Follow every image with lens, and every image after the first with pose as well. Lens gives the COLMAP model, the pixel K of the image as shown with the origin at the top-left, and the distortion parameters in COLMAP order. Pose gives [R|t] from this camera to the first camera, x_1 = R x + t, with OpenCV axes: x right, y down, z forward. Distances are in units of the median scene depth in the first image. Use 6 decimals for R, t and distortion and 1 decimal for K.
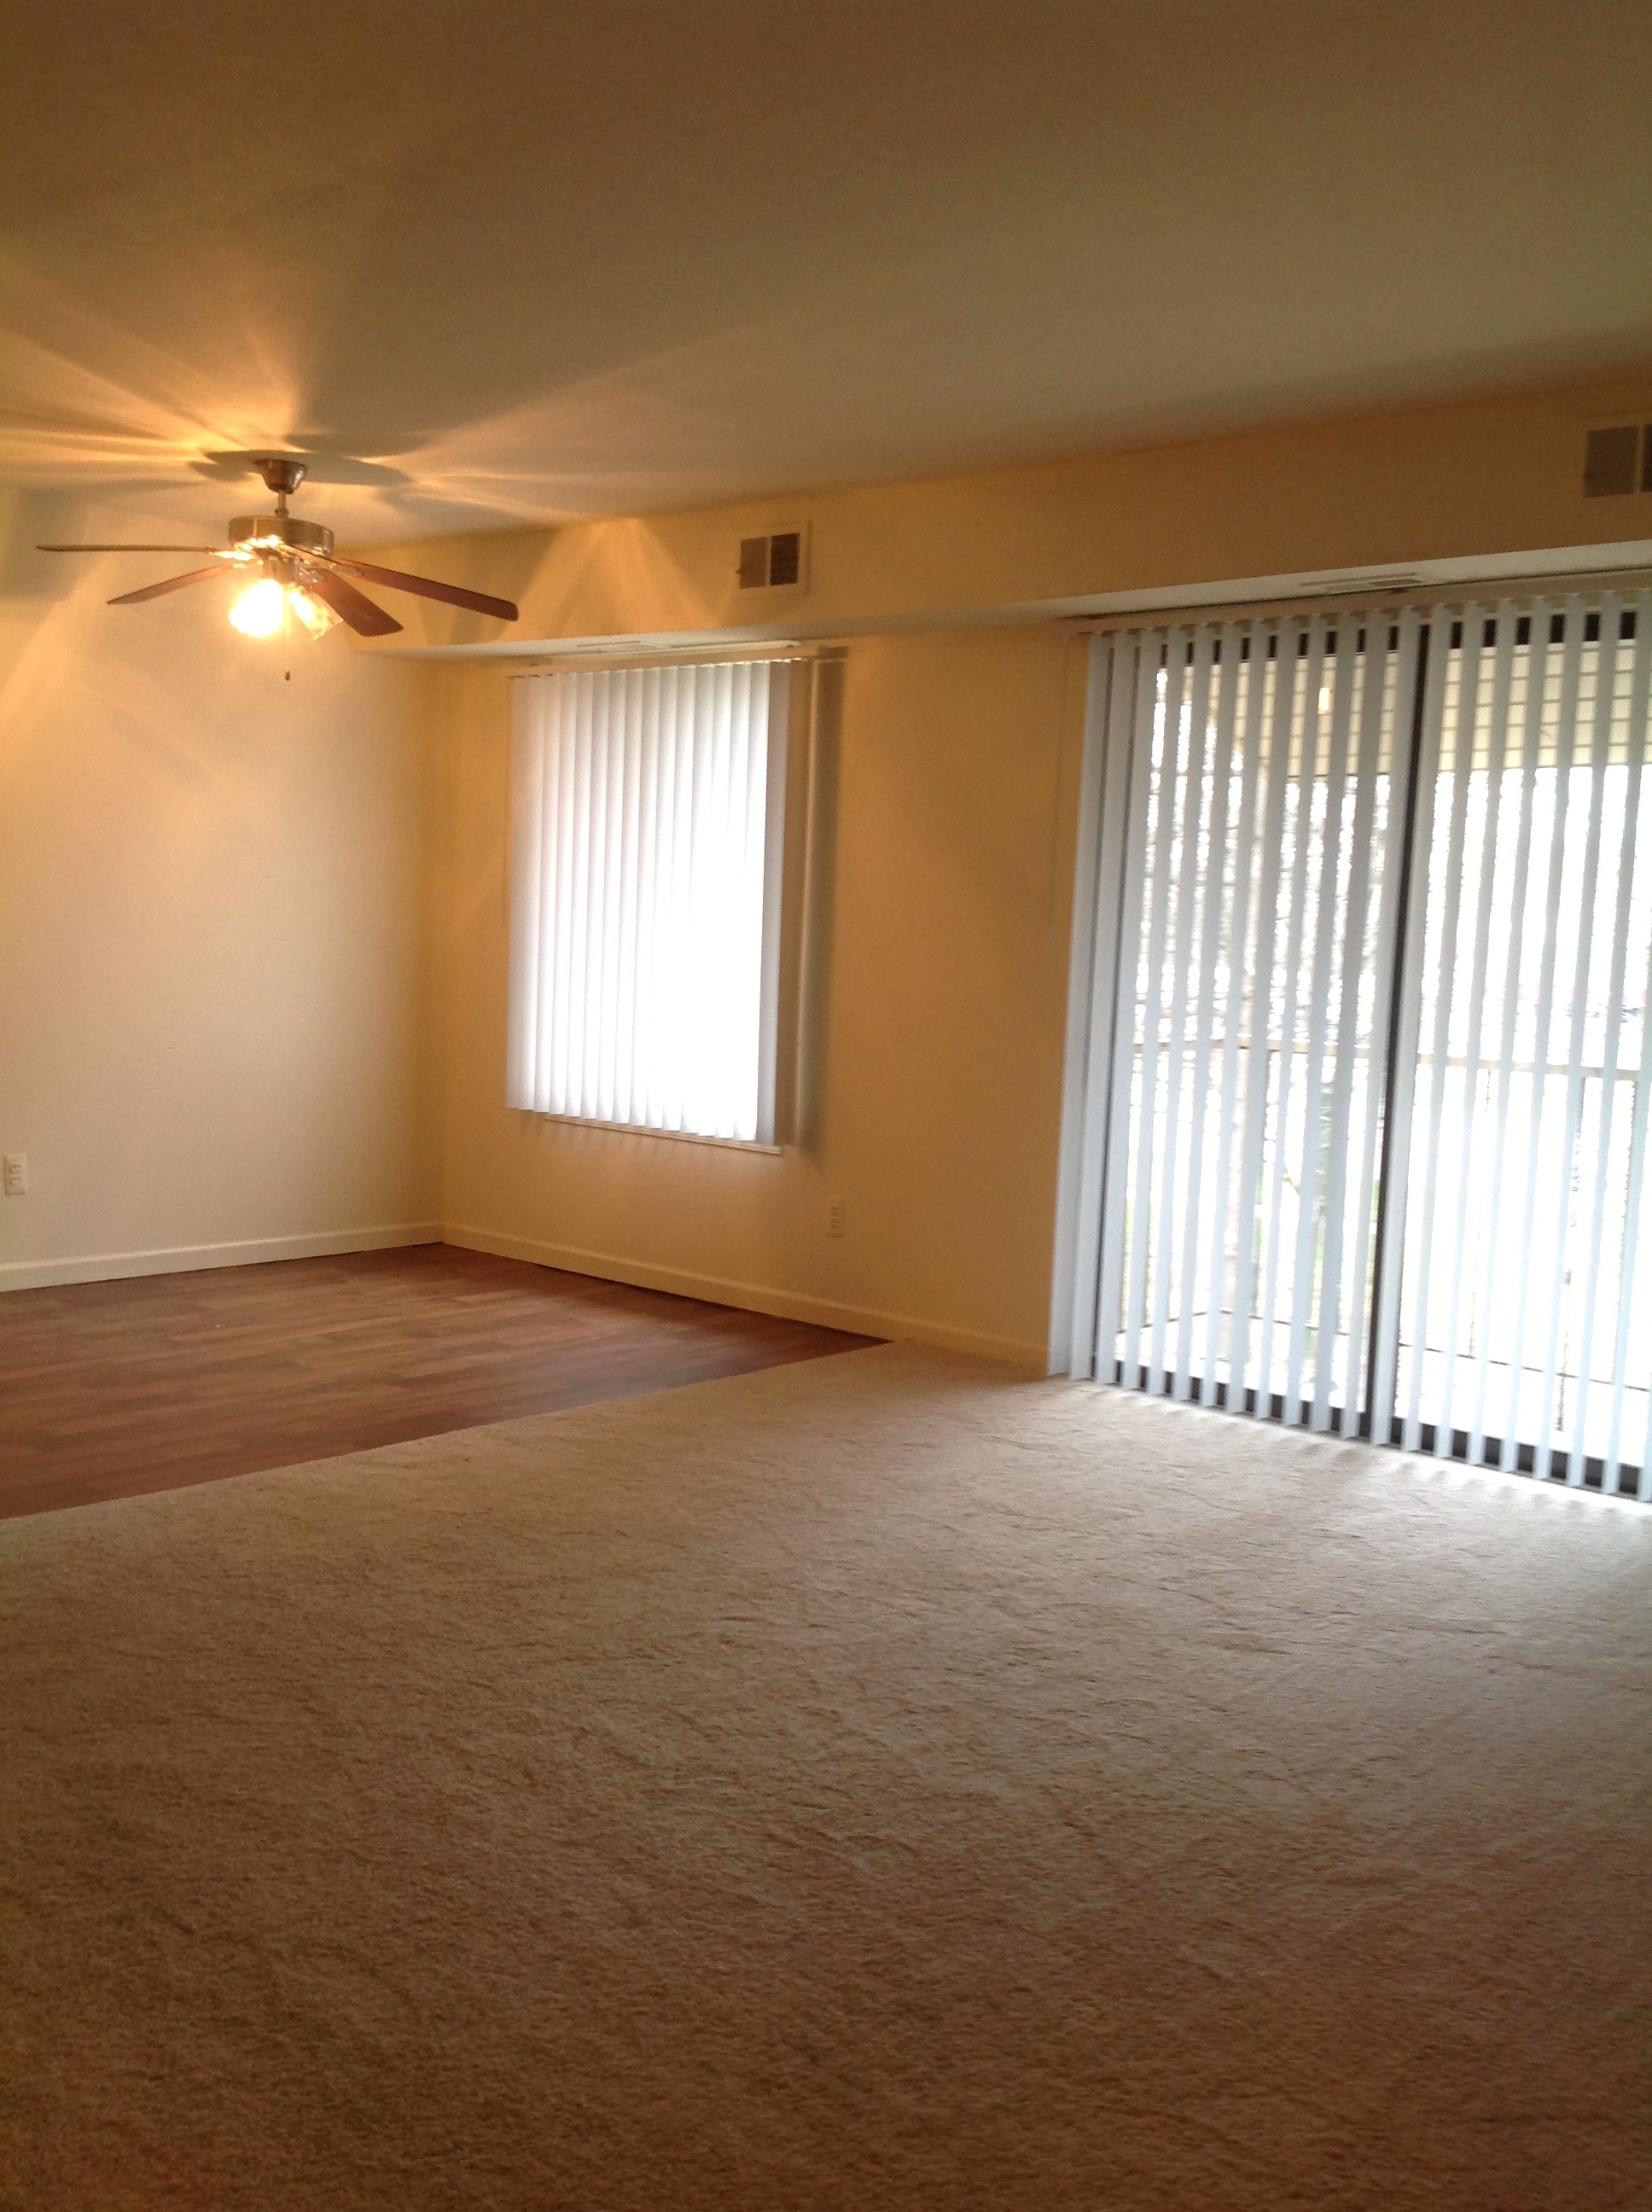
lens RADIAL K [[2147.3, 0, 816.7], [0, 2147.3, 1115.2], [0, 0, 1]] dist [0.210725, -0.428764]
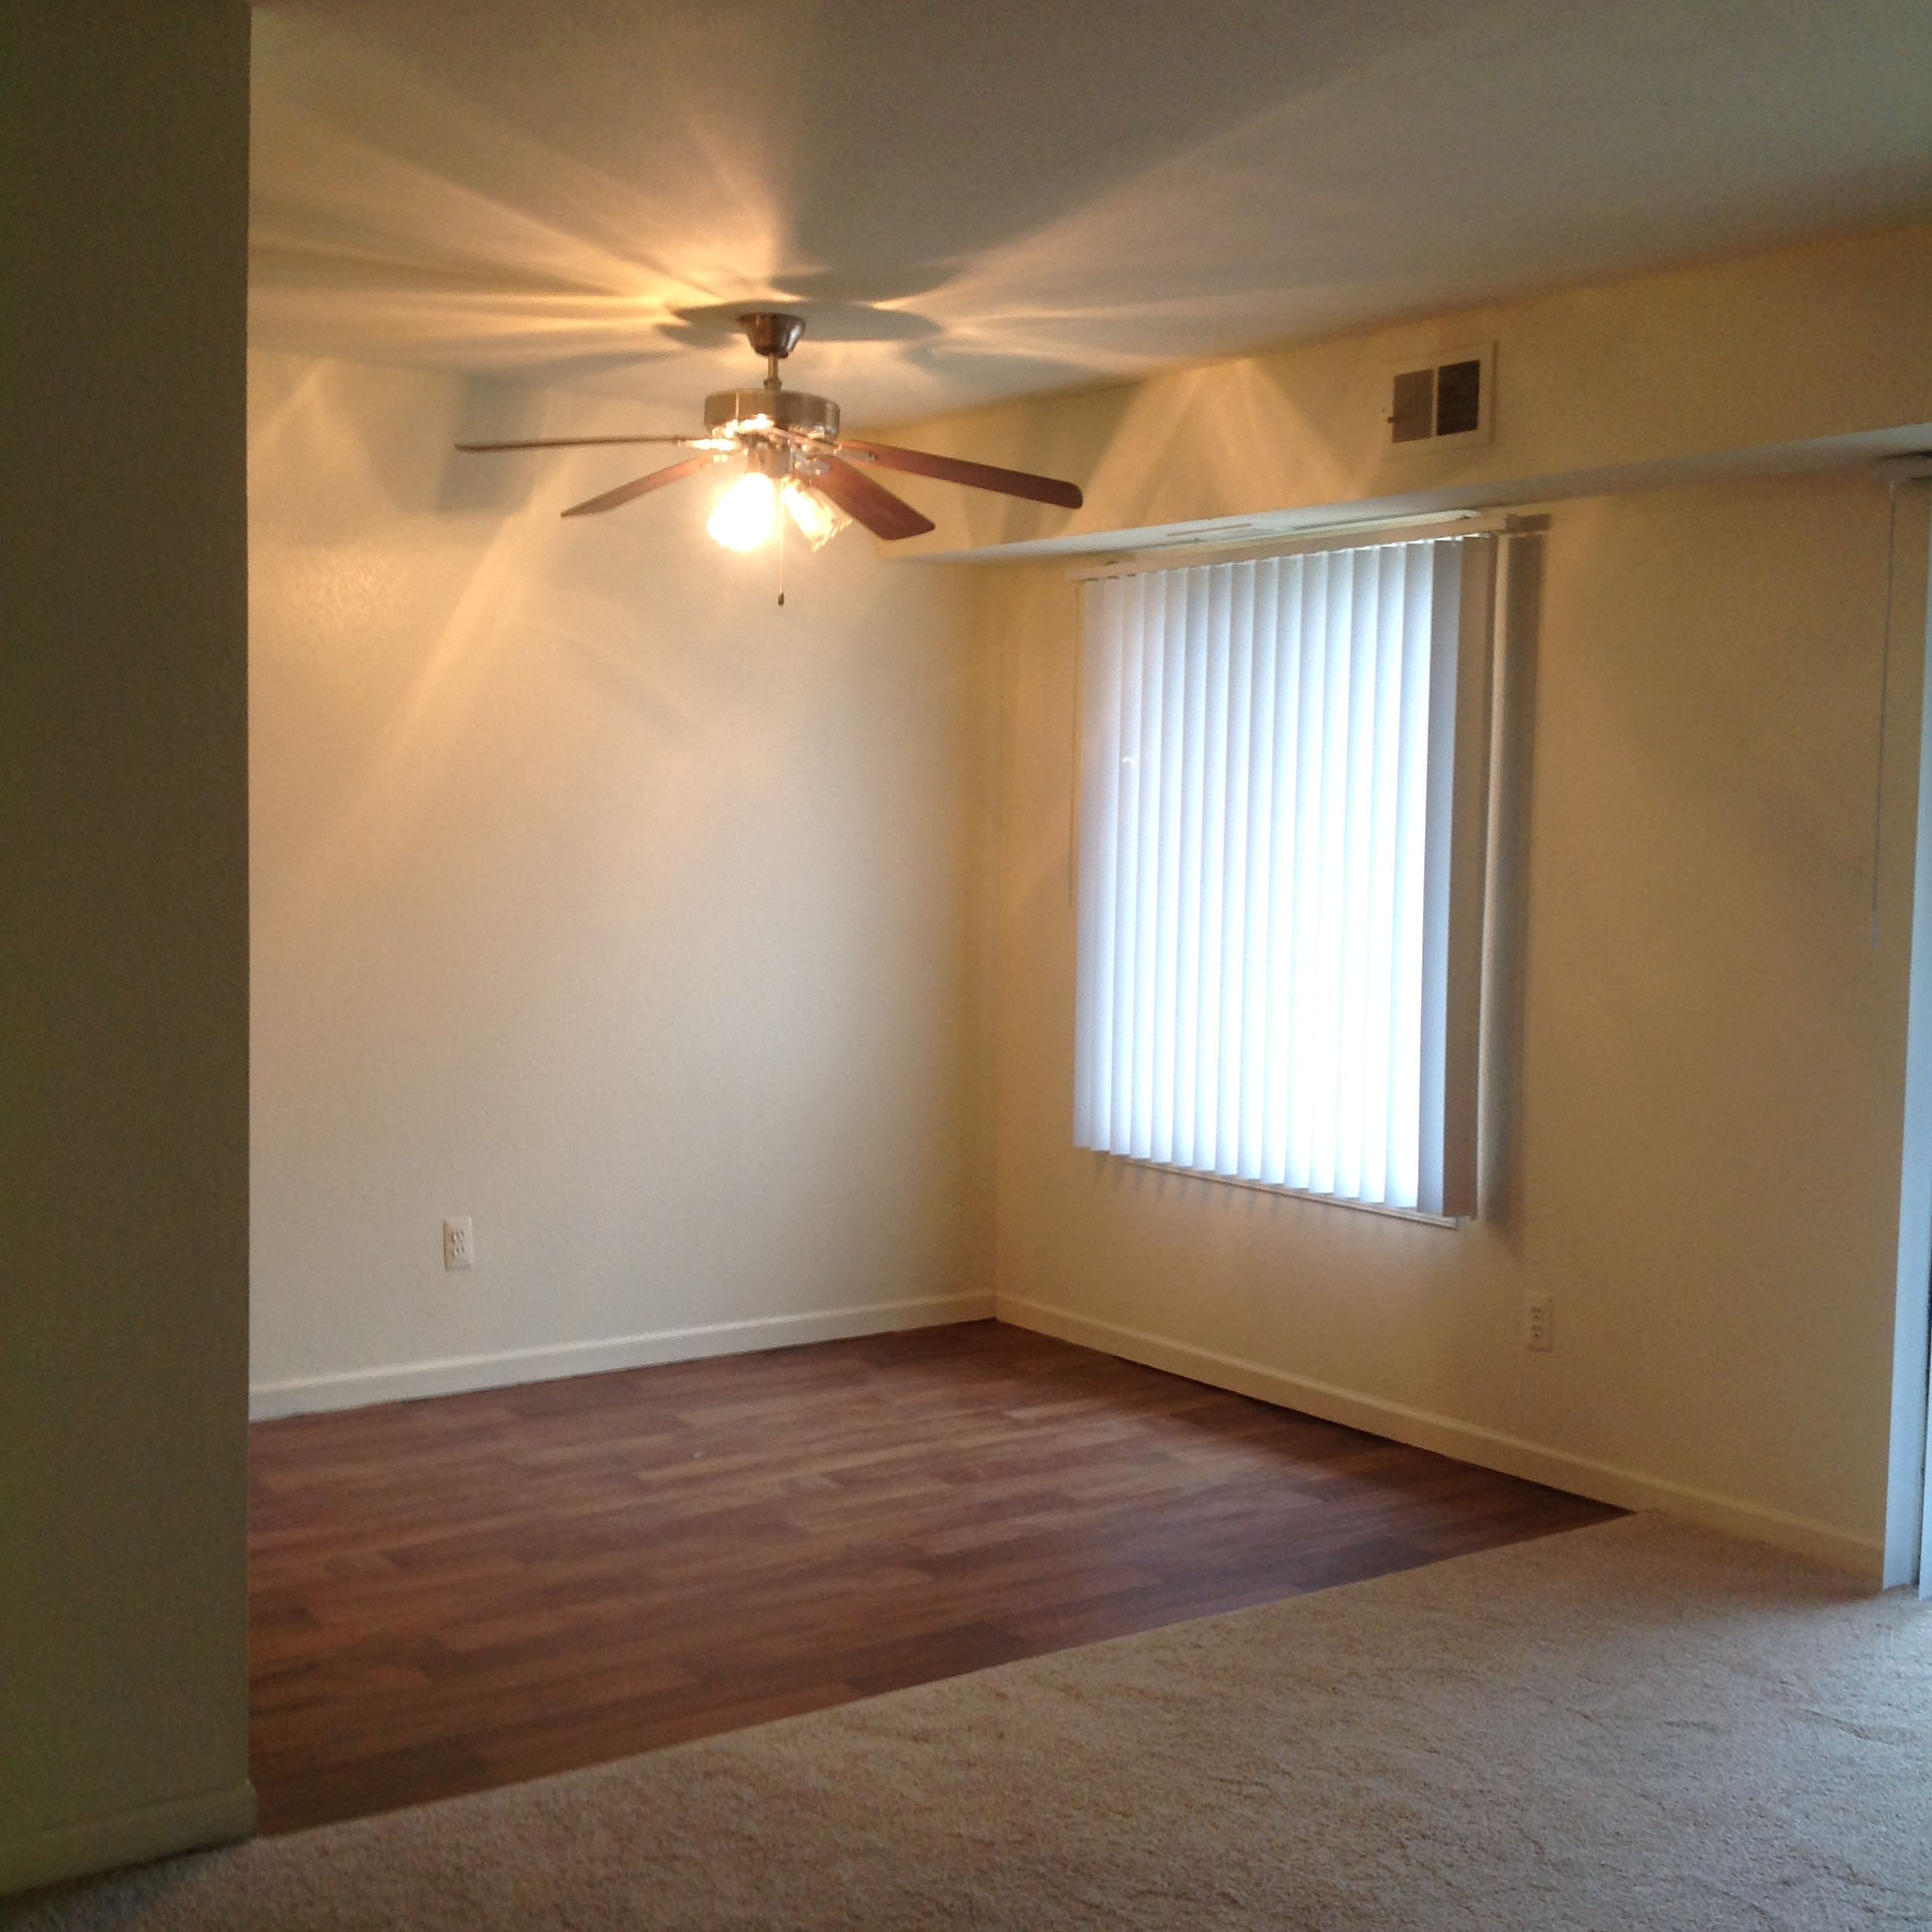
lens RADIAL K [[2494.8, 0, 936.2], [0, 2494.8, 966.3], [0, 0, 1]] dist [0.300074, -0.737683]
pose [[0.977707, -0.010760, -0.209698, -0.009044], [0.002542, 0.999219, -0.039423, -0.039597], [0.209958, 0.038011, 0.976971, 0.165055]]
